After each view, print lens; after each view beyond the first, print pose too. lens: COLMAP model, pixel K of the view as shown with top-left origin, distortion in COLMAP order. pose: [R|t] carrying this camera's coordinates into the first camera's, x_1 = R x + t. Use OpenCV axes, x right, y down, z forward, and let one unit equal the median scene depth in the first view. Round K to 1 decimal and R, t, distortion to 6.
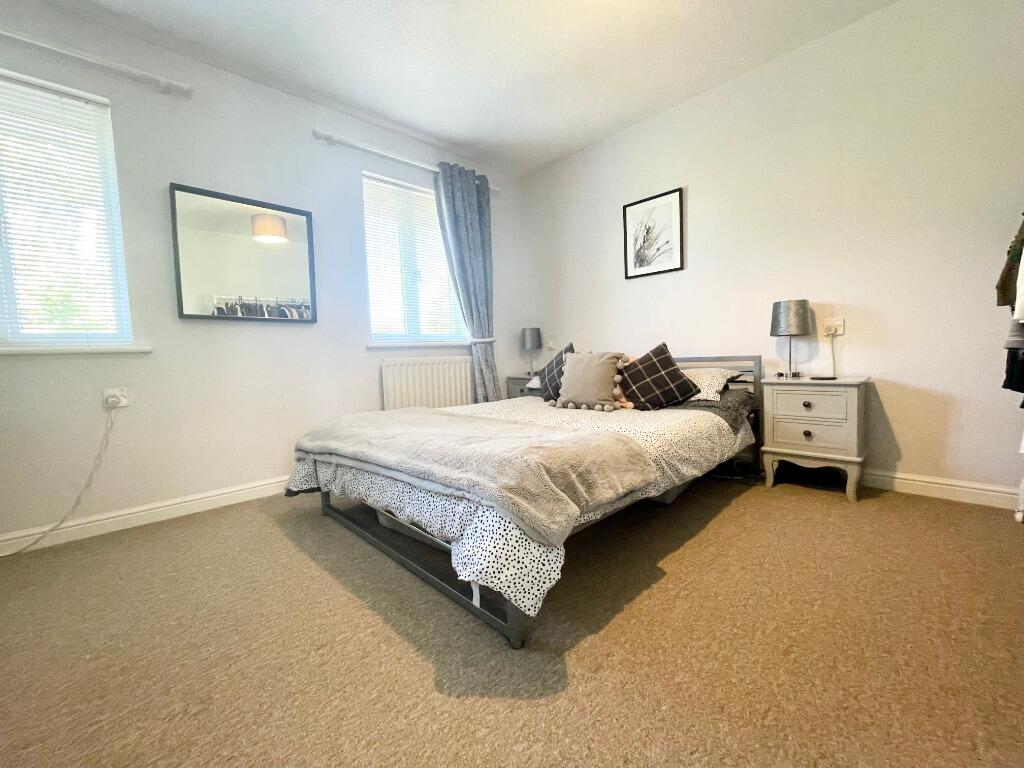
lens RADIAL K [[418.5, 0, 512.8], [0, 418.5, 379.4], [0, 0, 1]] dist [0.000782, 0.000070]
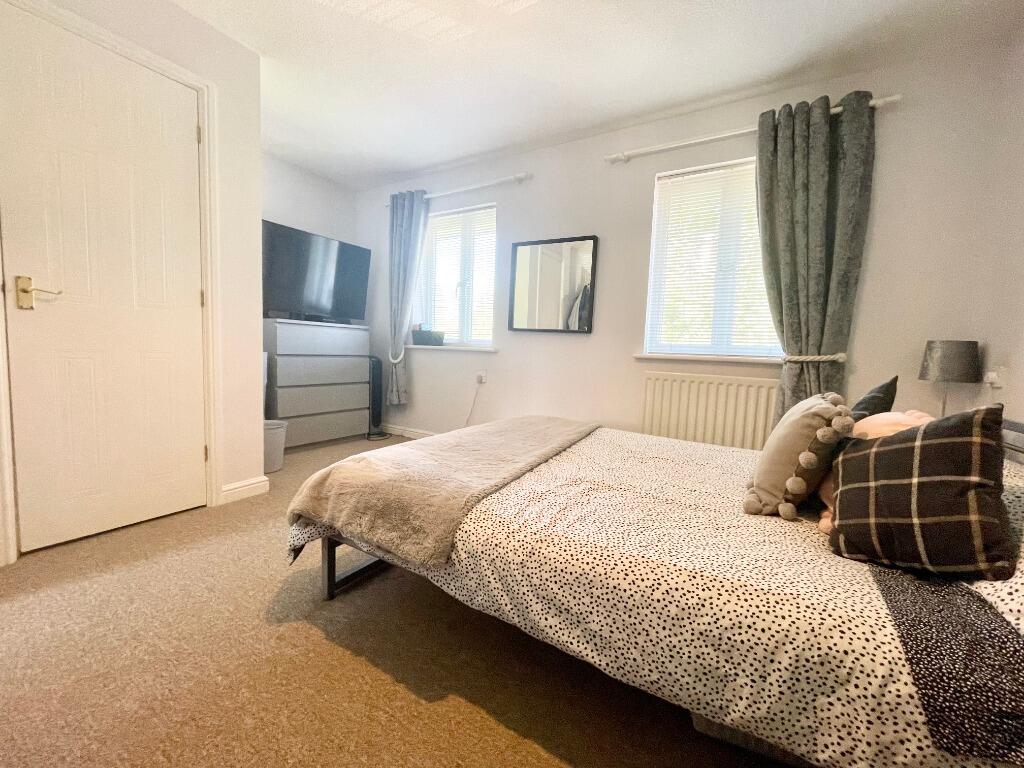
lens RADIAL K [[418.5, 0, 512.8], [0, 418.5, 379.4], [0, 0, 1]] dist [0.000782, 0.000070]
pose [[0.257787, 0.120985, -0.958597, 0.529051], [-0.108090, 0.989513, 0.095819, -0.088852], [0.960137, 0.078914, 0.268161, 0.460568]]
